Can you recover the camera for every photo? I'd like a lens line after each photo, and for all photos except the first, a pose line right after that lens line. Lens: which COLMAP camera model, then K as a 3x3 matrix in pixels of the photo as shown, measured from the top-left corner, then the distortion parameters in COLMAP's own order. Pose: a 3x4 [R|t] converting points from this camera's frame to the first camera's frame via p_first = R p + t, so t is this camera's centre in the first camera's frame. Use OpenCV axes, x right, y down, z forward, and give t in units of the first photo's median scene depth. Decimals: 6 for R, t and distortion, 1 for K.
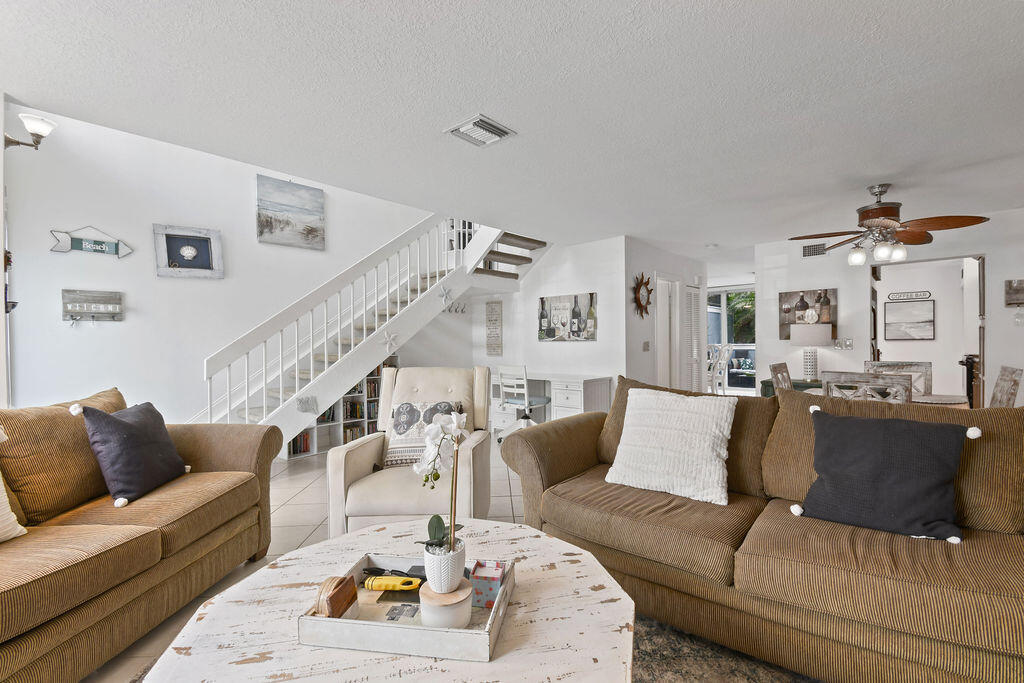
lens RADIAL K [[471.8, 0, 527.6], [0, 471.8, 344.4], [0, 0, 1]] dist [-0.000615, -0.000313]
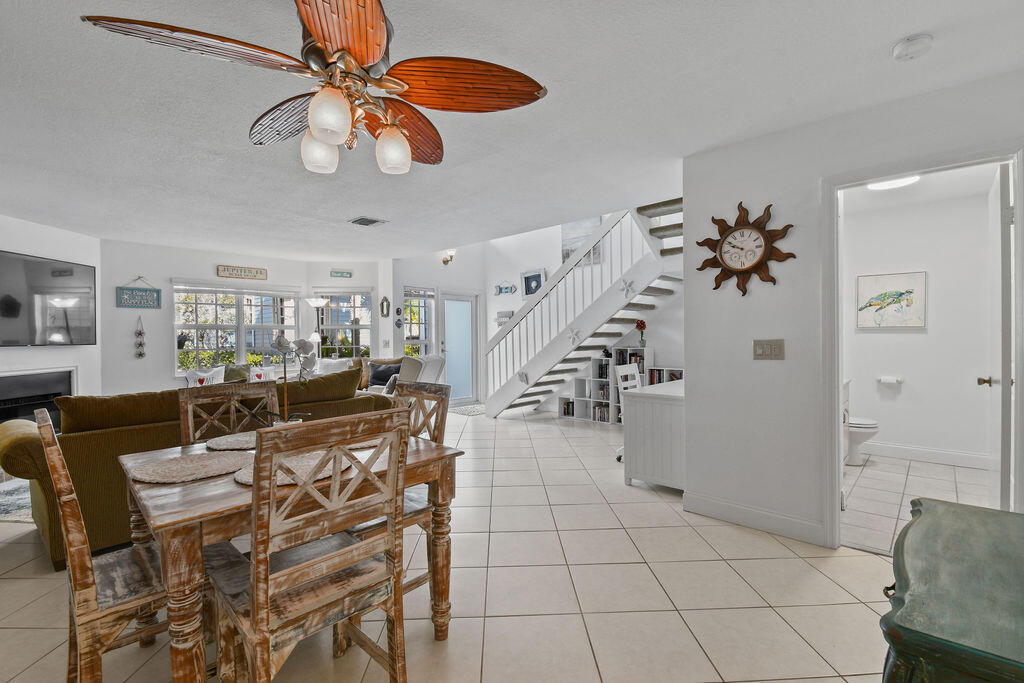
lens RADIAL K [[443.4, 0, 519.6], [0, 443.4, 340.2], [0, 0, 1]] dist [0.021680, -0.022714]
pose [[-0.039015, 0.019690, -0.999045, 0.901828], [0.005356, 0.999796, 0.019495, -0.019852], [0.999224, -0.004590, -0.039113, 0.971292]]
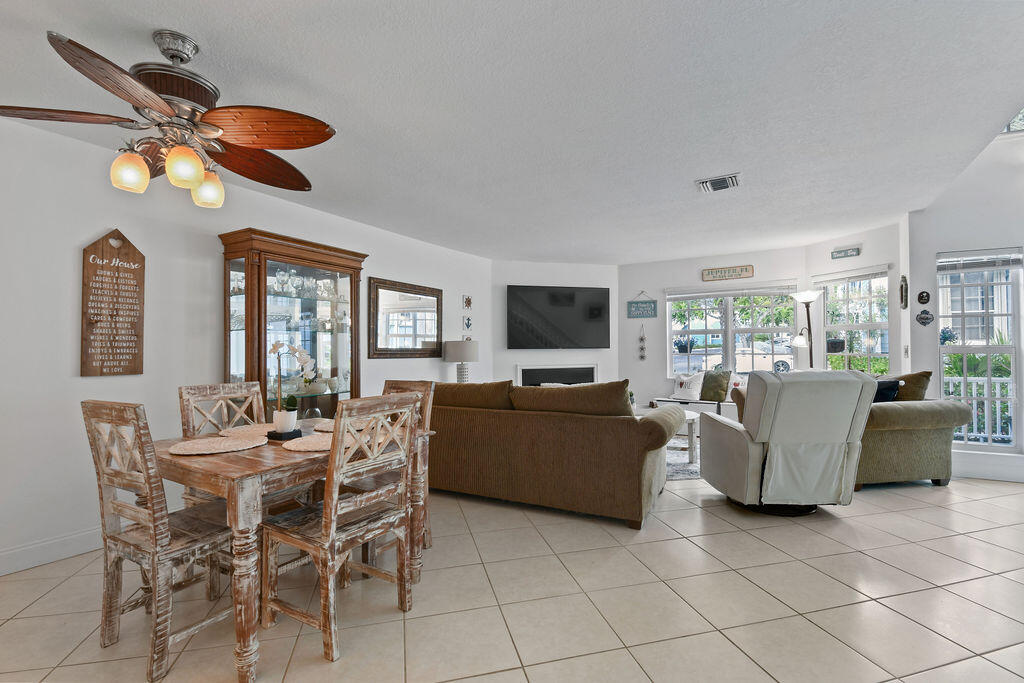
lens RADIAL K [[456.2, 0, 523.2], [0, 456.2, 344.0], [0, 0, 1]] dist [0.028926, -0.021583]
pose [[-0.982642, 0.017689, -0.184668, 0.387474], [0.018222, 0.999833, -0.001188, -0.010139], [0.184616, -0.004533, -0.982800, 1.261715]]
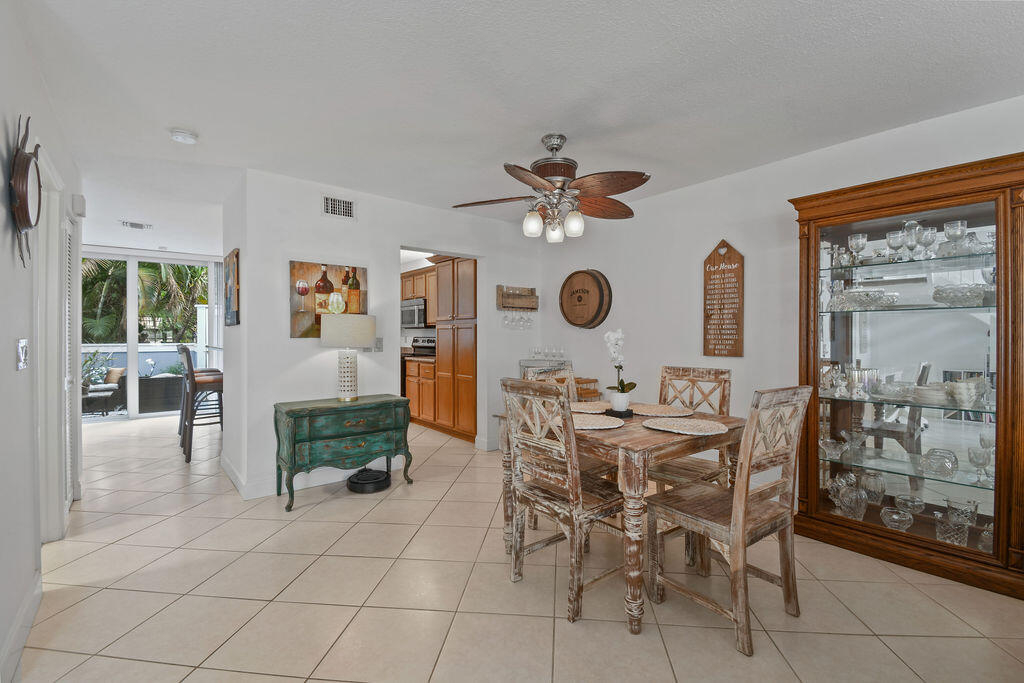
lens RADIAL K [[456.2, 0, 523.2], [0, 456.2, 344.0], [0, 0, 1]] dist [0.028926, -0.021583]
pose [[0.170539, -0.001349, 0.985350, 0.003147], [0.003454, 0.999994, 0.000771, -0.001965], [-0.985345, 0.003272, 0.170543, 0.767234]]
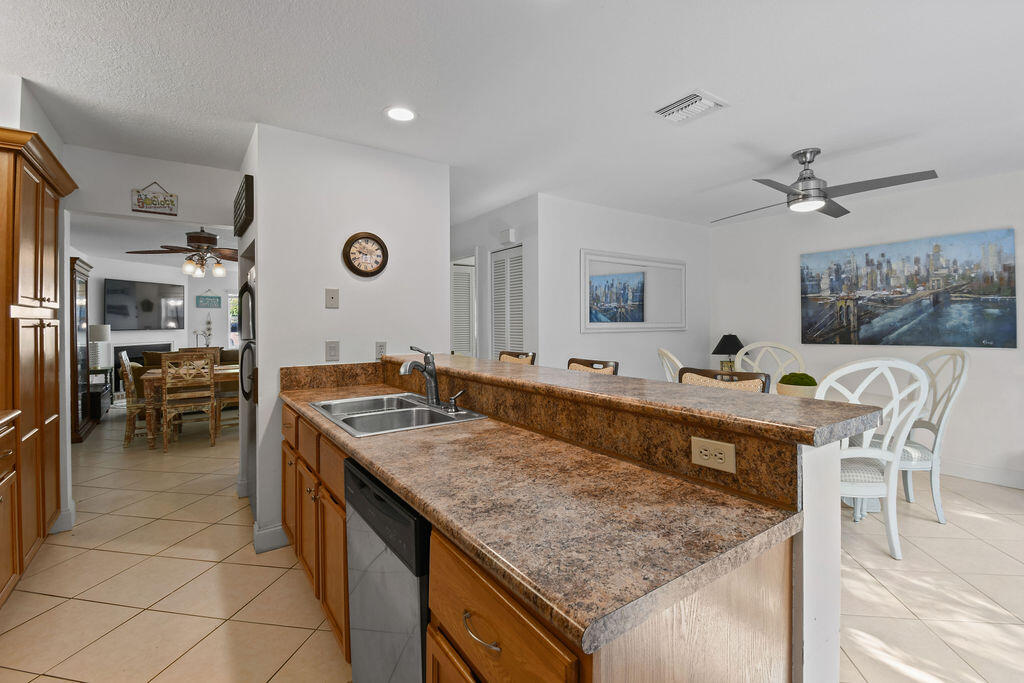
lens RADIAL K [[449.4, 0, 516.4], [0, 449.4, 323.6], [0, 0, 1]] dist [0.021688, -0.020556]
pose [[-0.245633, 0.017094, -0.969212, 1.414402], [0.000882, 0.999848, 0.017411, -0.051391], [0.969363, 0.003422, -0.245611, 1.785986]]
